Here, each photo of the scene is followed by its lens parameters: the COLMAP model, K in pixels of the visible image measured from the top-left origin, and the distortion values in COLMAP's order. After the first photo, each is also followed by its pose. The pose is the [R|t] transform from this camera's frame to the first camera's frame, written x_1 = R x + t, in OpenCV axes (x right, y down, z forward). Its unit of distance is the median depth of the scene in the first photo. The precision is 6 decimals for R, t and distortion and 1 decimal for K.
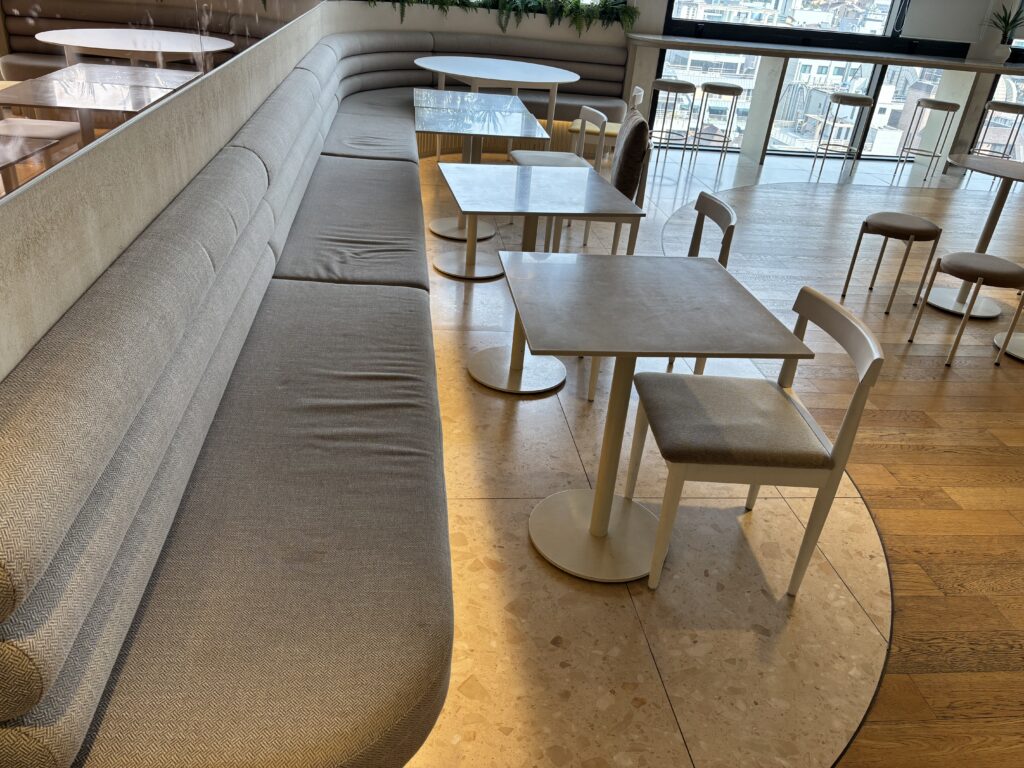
lens RADIAL K [[771.0, 0, 507.6], [0, 771.0, 382.6], [0, 0, 1]] dist [0.049328, -0.041062]
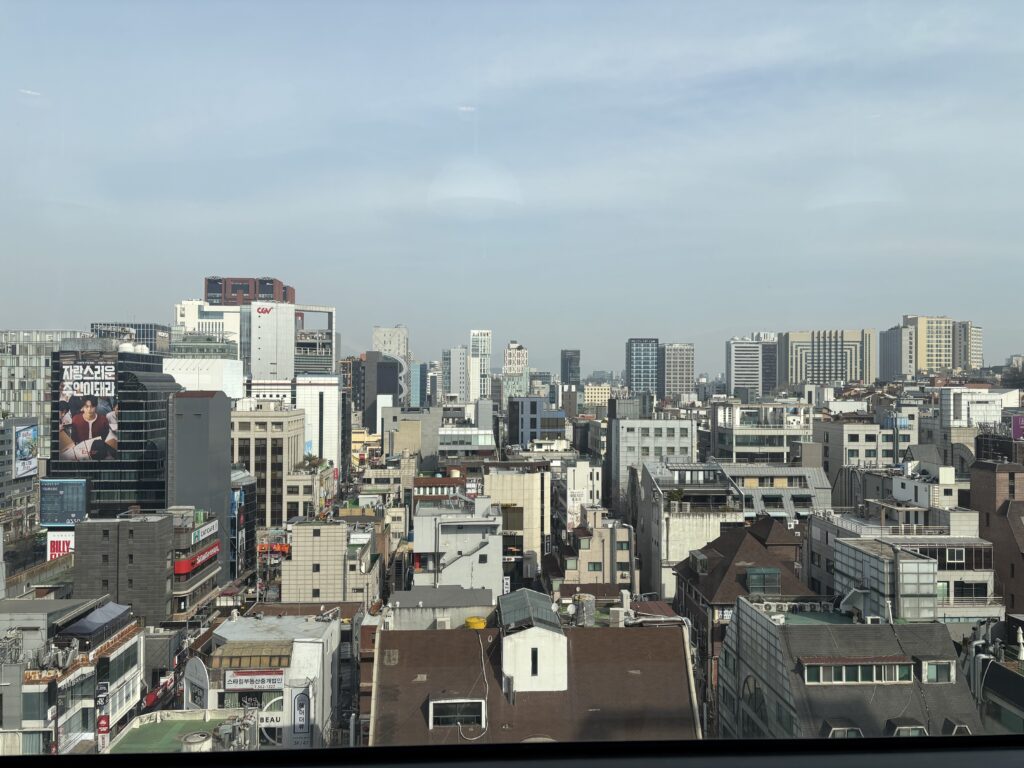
lens RADIAL K [[771.0, 0, 514.9], [0, 771.0, 384.7], [0, 0, 1]] dist [0.049328, -0.041062]
pose [[0.994920, -0.080240, -0.060794, 0.340141], [0.041748, 0.878386, -0.476126, -0.441147], [0.091605, 0.471169, 0.877273, 0.809361]]
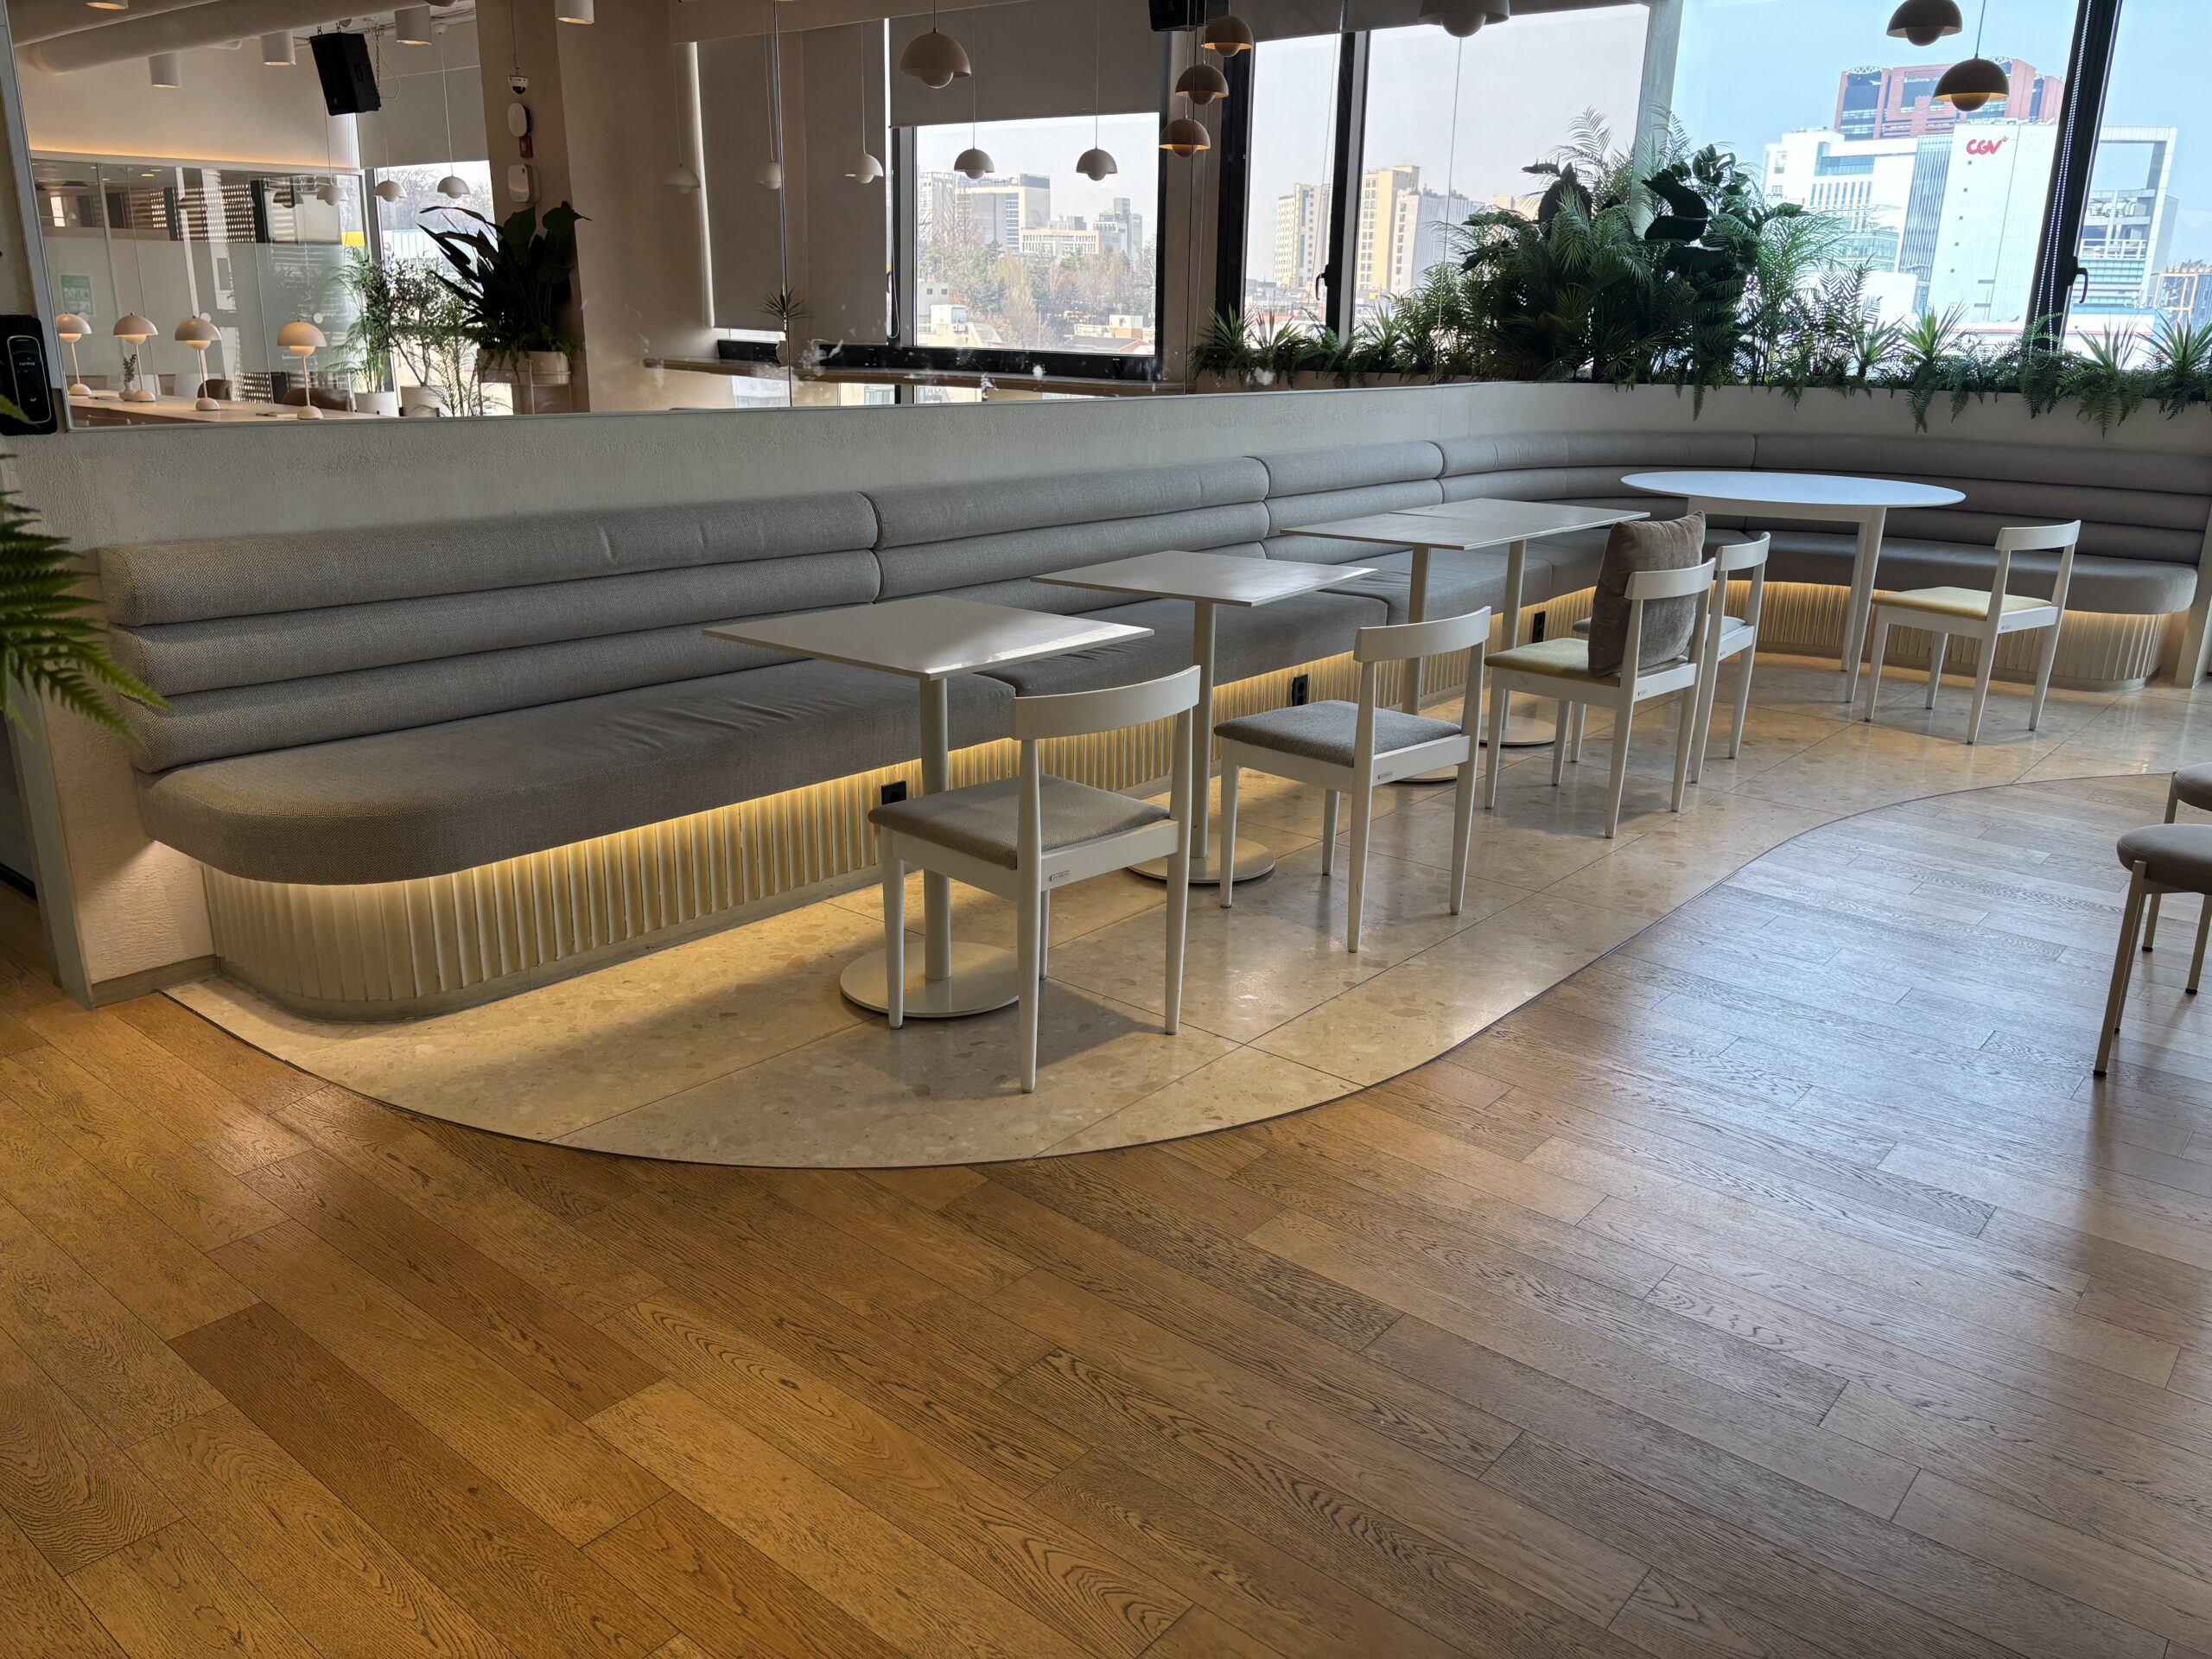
lens RADIAL K [[1665.4, 0, 1123.5], [0, 1665.4, 815.8], [0, 0, 1]] dist [0.049328, -0.041062]
pose [[0.688400, 0.136365, -0.712397, 0.394467], [-0.307296, 0.944499, -0.116152, 0.053605], [0.657019, 0.298876, 0.692097, -0.000010]]
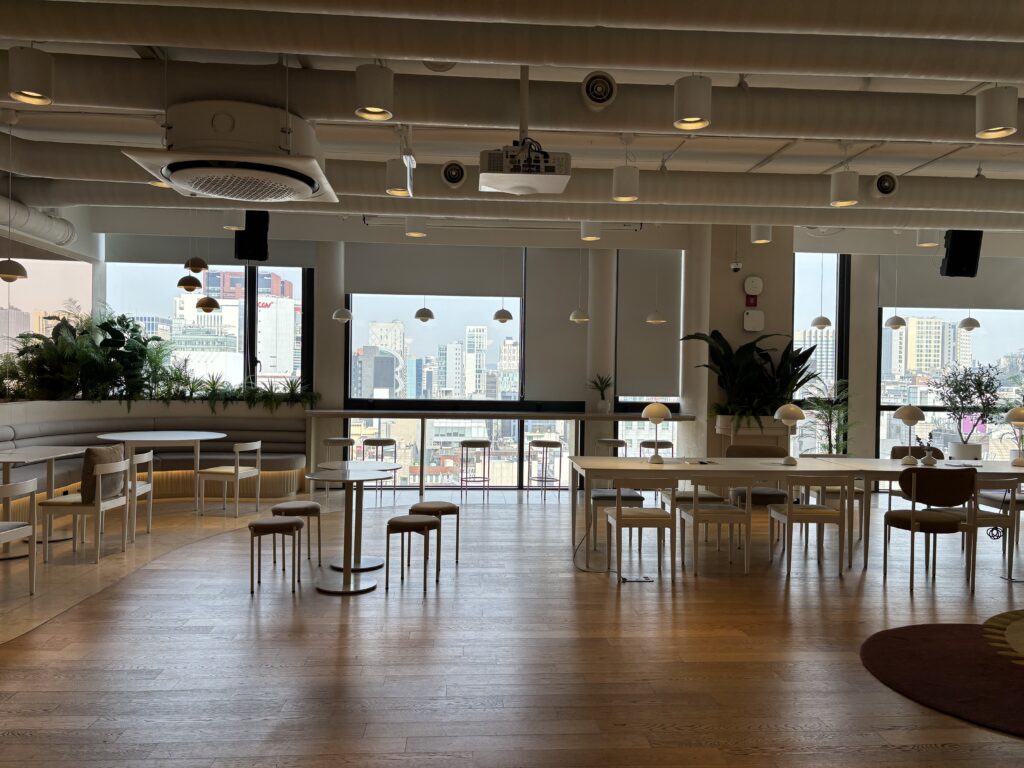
lens RADIAL K [[771.0, 0, 513.9], [0, 771.0, 391.1], [0, 0, 1]] dist [0.049328, -0.041062]
pose [[0.995898, -0.069498, -0.057942, 0.548695], [0.034766, 0.885108, -0.464086, 0.157237], [0.083538, 0.460168, 0.883893, -0.182082]]
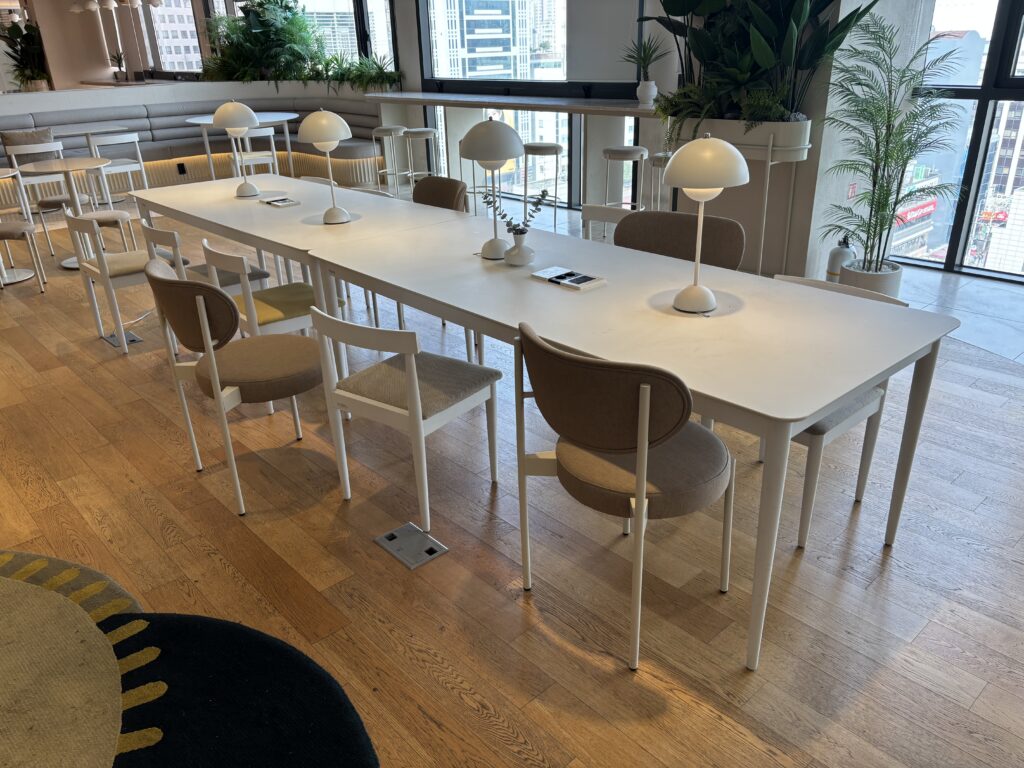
lens RADIAL K [[771.0, 0, 519.0], [0, 771.0, 384.9], [0, 0, 1]] dist [0.049328, -0.041062]
pose [[0.585454, 0.233876, -0.776238, 1.276831], [-0.311540, 0.948868, 0.050918, -0.112689], [0.748456, 0.212019, 0.628381, 0.421787]]
